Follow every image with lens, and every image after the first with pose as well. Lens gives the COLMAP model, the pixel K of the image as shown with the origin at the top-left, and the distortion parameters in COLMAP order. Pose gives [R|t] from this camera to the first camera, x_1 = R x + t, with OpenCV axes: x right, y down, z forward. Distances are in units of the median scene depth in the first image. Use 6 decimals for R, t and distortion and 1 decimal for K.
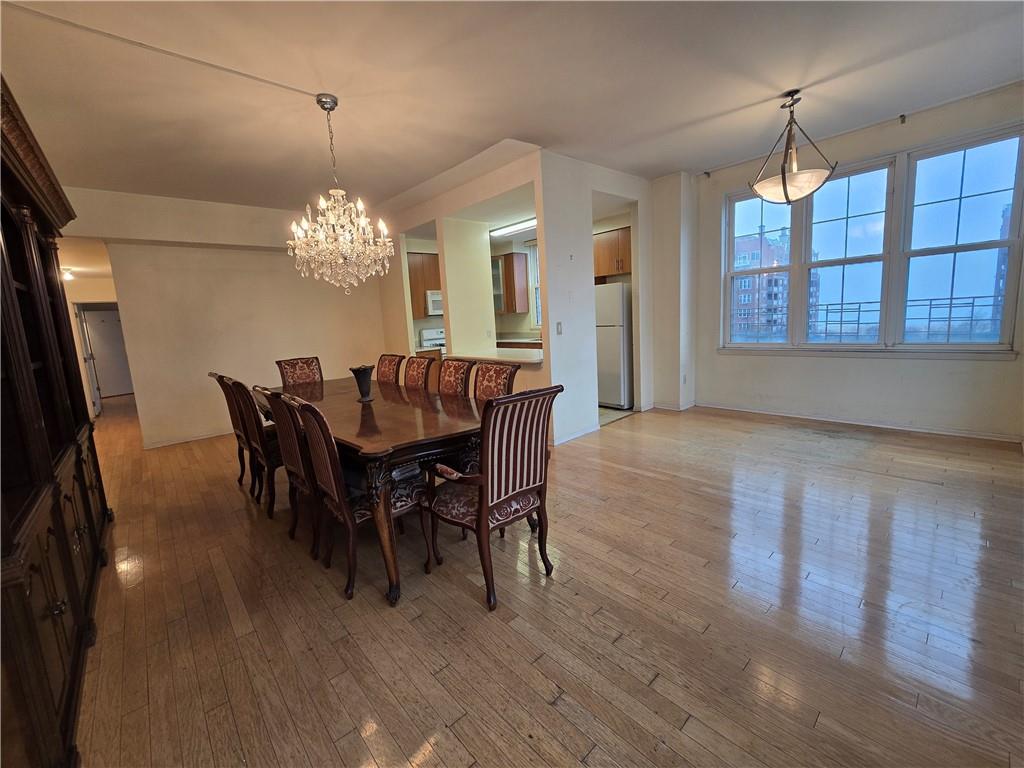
lens RADIAL K [[416.6, 0, 505.9], [0, 416.6, 378.0], [0, 0, 1]] dist [-0.003608, -0.000050]
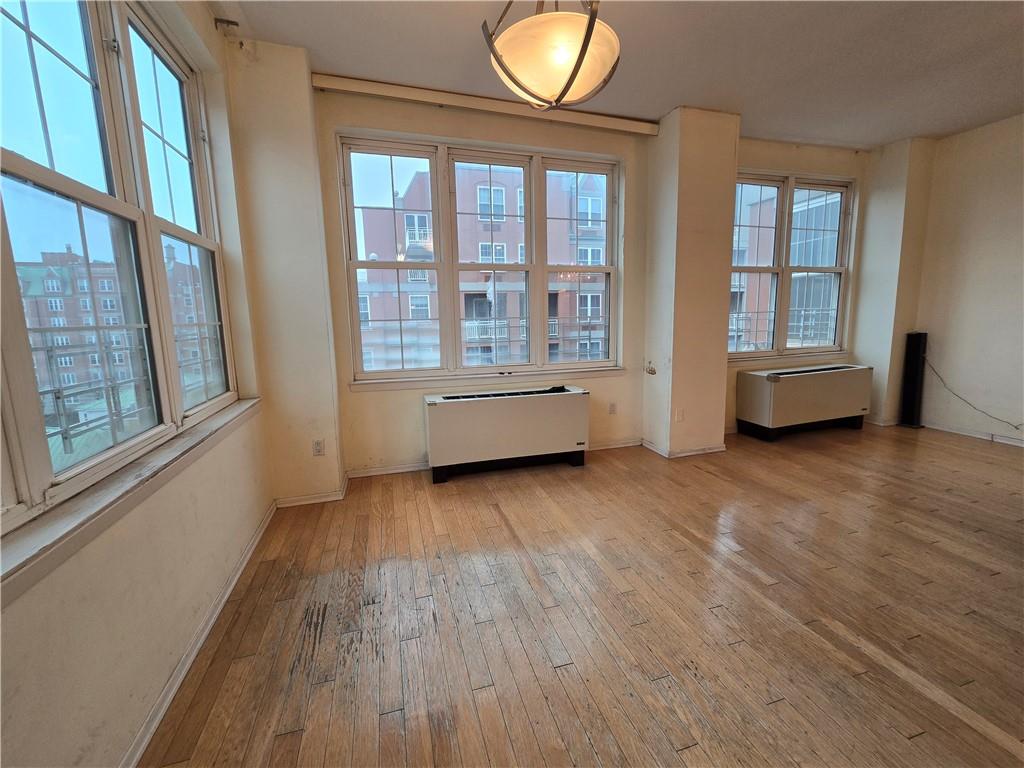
lens RADIAL K [[416.6, 0, 507.8], [0, 416.6, 375.5], [0, 0, 1]] dist [-0.003608, -0.000050]
pose [[-0.903400, 0.025766, 0.428024, 0.538644], [0.143189, 0.959022, 0.244487, -0.241954], [-0.404184, 0.282158, -0.870070, 1.581719]]
